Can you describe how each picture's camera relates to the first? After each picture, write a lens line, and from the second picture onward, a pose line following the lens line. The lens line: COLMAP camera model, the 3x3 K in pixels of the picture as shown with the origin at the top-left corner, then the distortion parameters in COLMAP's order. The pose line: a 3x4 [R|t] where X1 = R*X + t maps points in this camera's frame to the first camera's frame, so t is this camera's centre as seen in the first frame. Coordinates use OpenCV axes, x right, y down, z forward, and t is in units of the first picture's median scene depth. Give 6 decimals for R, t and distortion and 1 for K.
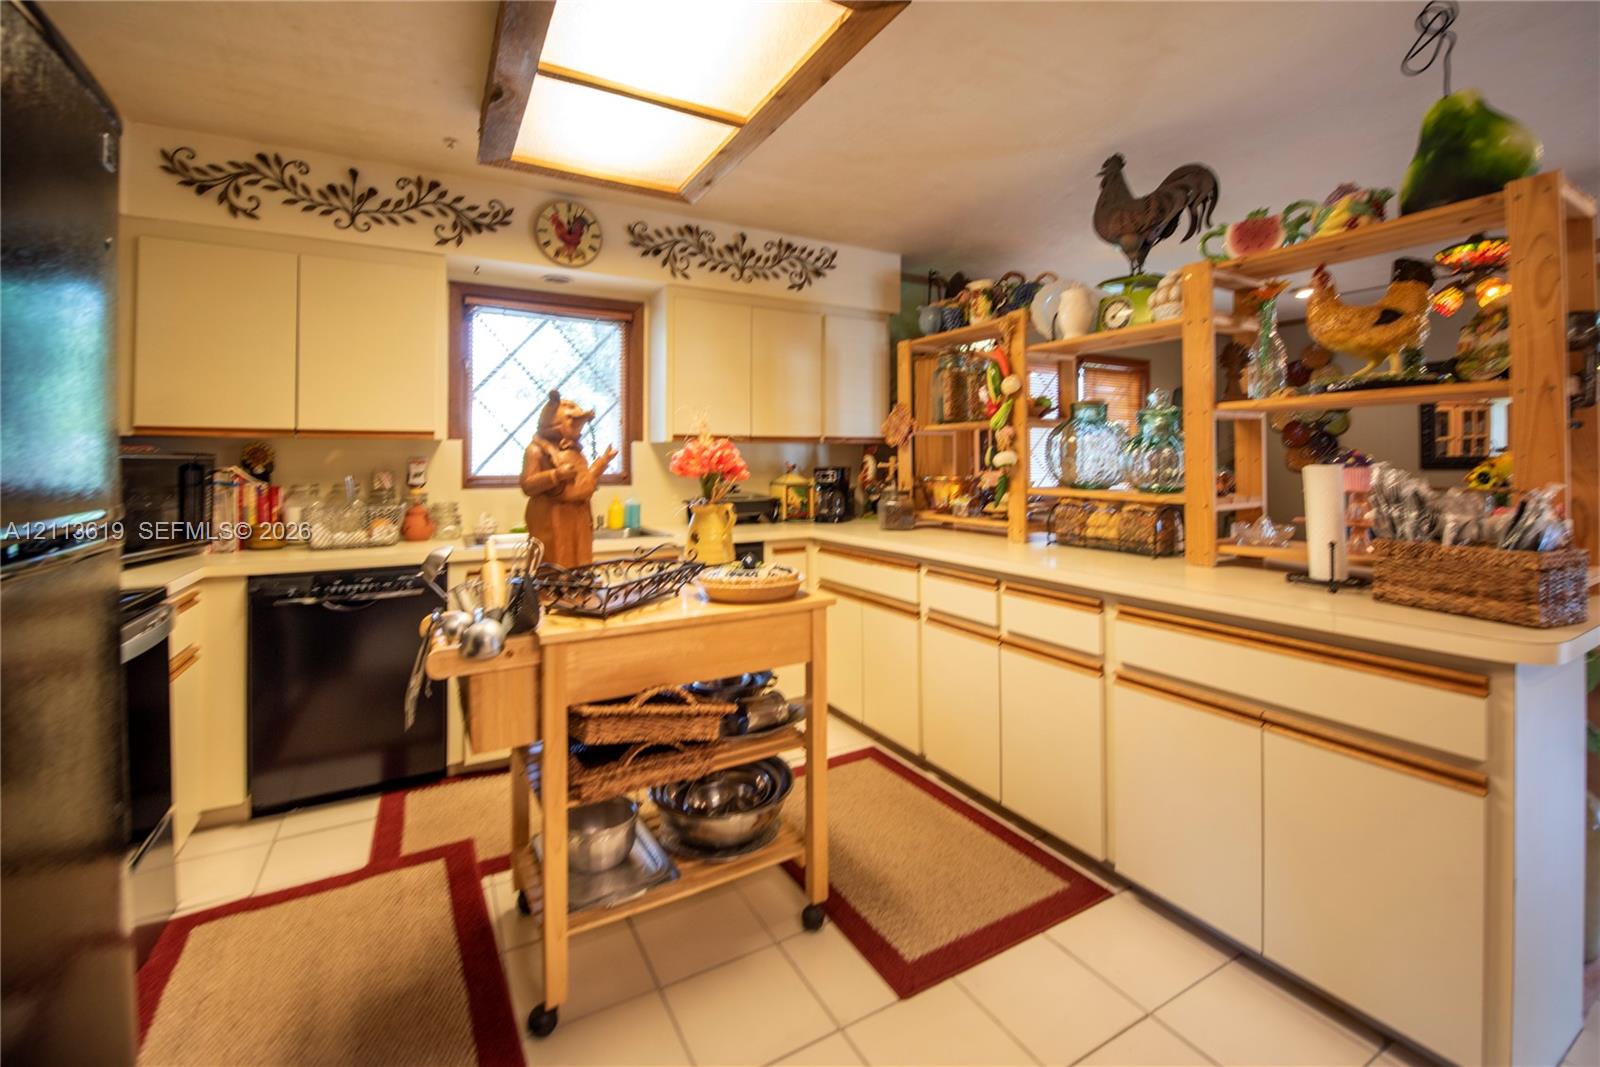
lens RADIAL K [[676.6, 0, 809.7], [0, 676.6, 463.2], [0, 0, 1]] dist [-0.014106, -0.003215]
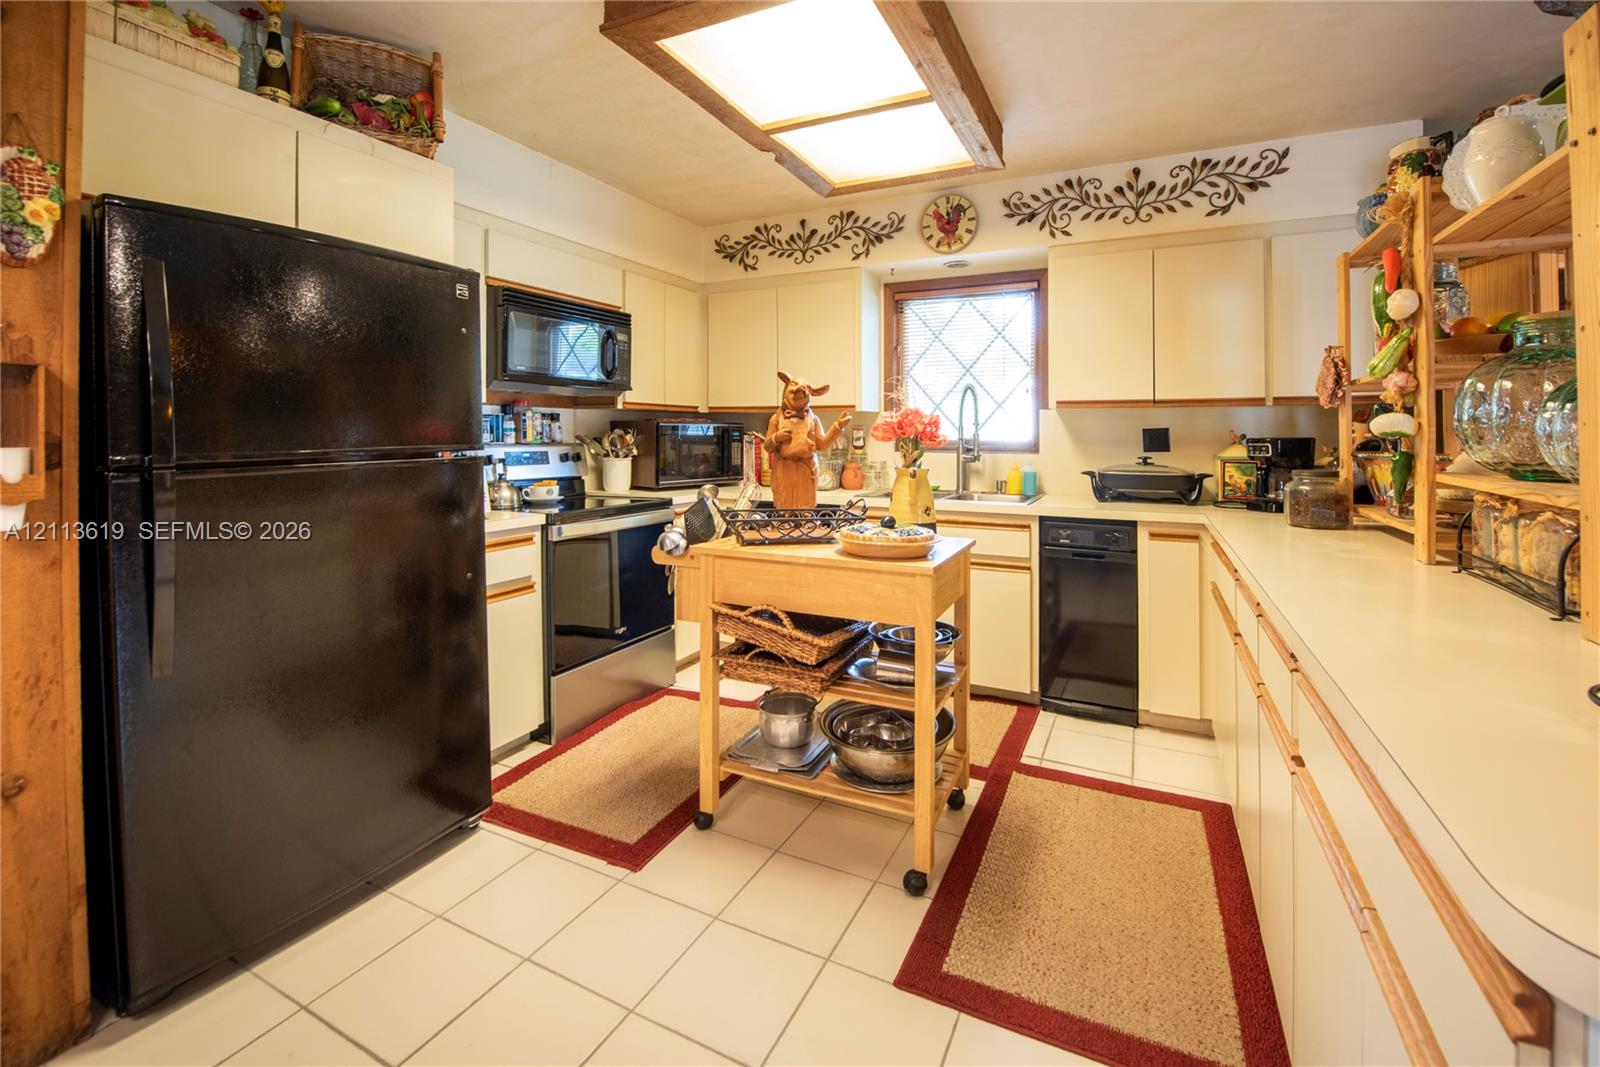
lens RADIAL K [[676.6, 0, 810.1], [0, 676.6, 440.0], [0, 0, 1]] dist [-0.014106, -0.003215]
pose [[0.565232, 0.015243, -0.824791, 0.533504], [-0.007850, 0.999883, 0.013099, 0.004403], [0.824895, -0.000929, 0.565286, 0.223634]]
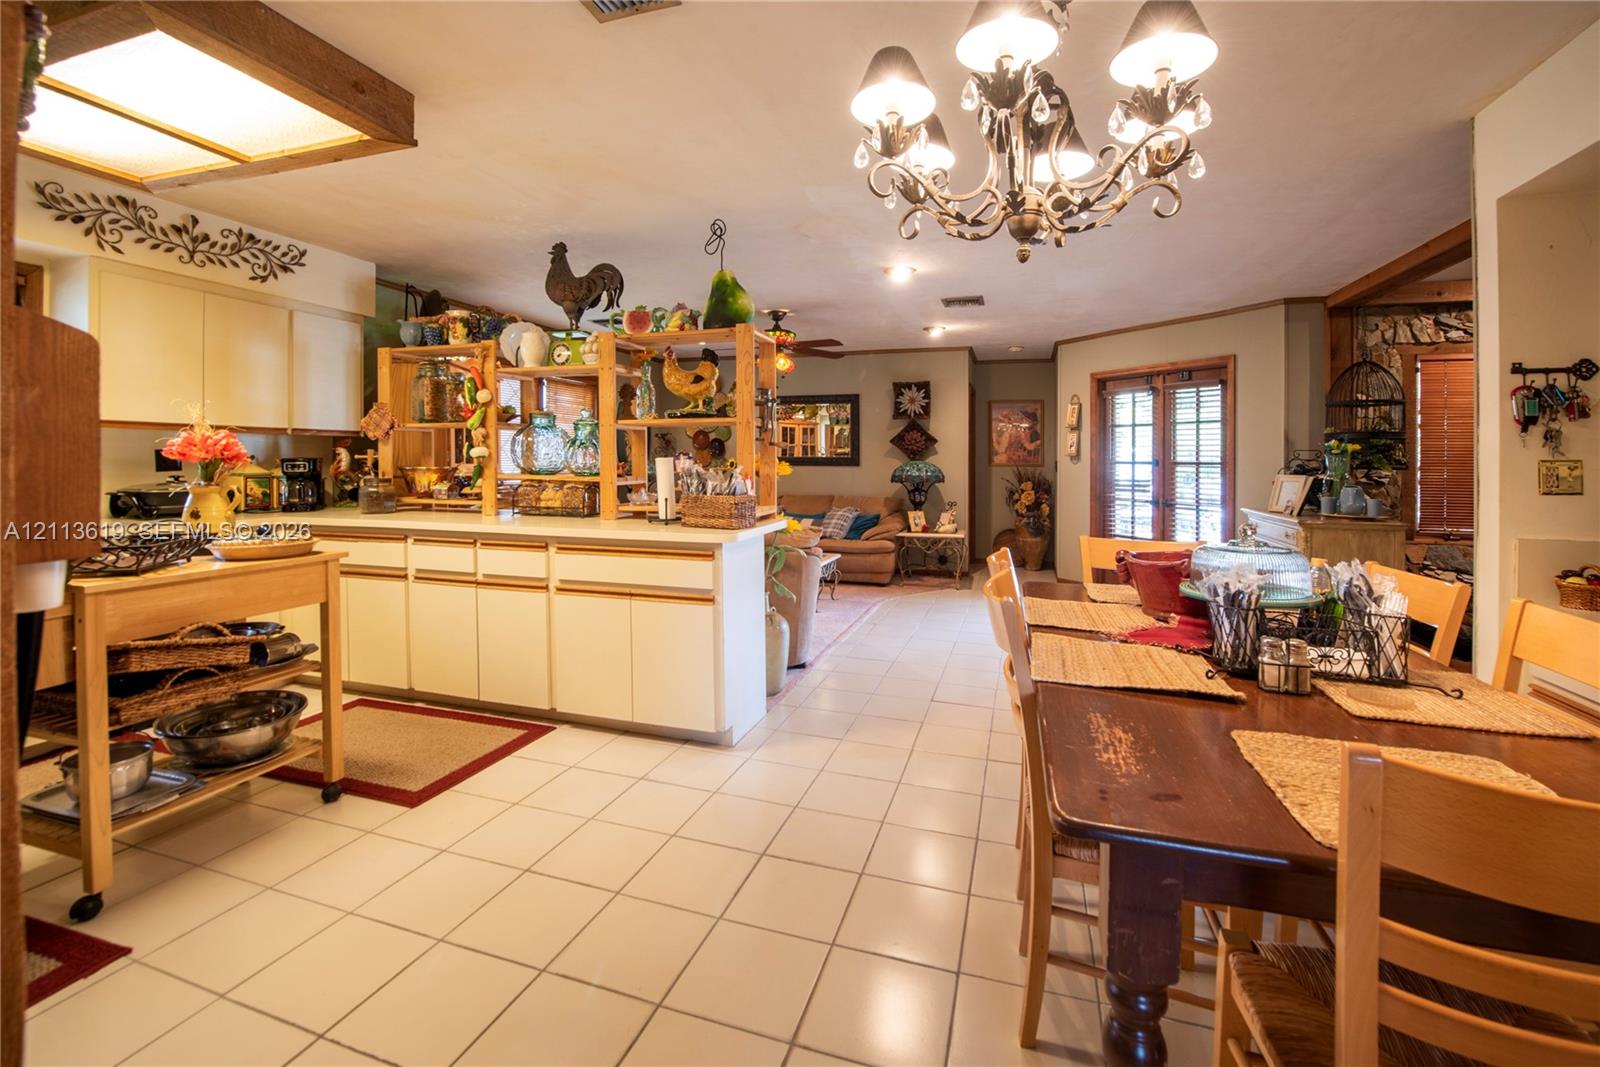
lens RADIAL K [[676.6, 0, 809.7], [0, 676.6, 483.7], [0, 0, 1]] dist [-0.014106, -0.003215]
pose [[0.736070, -0.011567, 0.676806, -0.136799], [-0.010088, 0.999556, 0.028053, 0.012680], [-0.676830, -0.027477, 0.735627, -0.436006]]
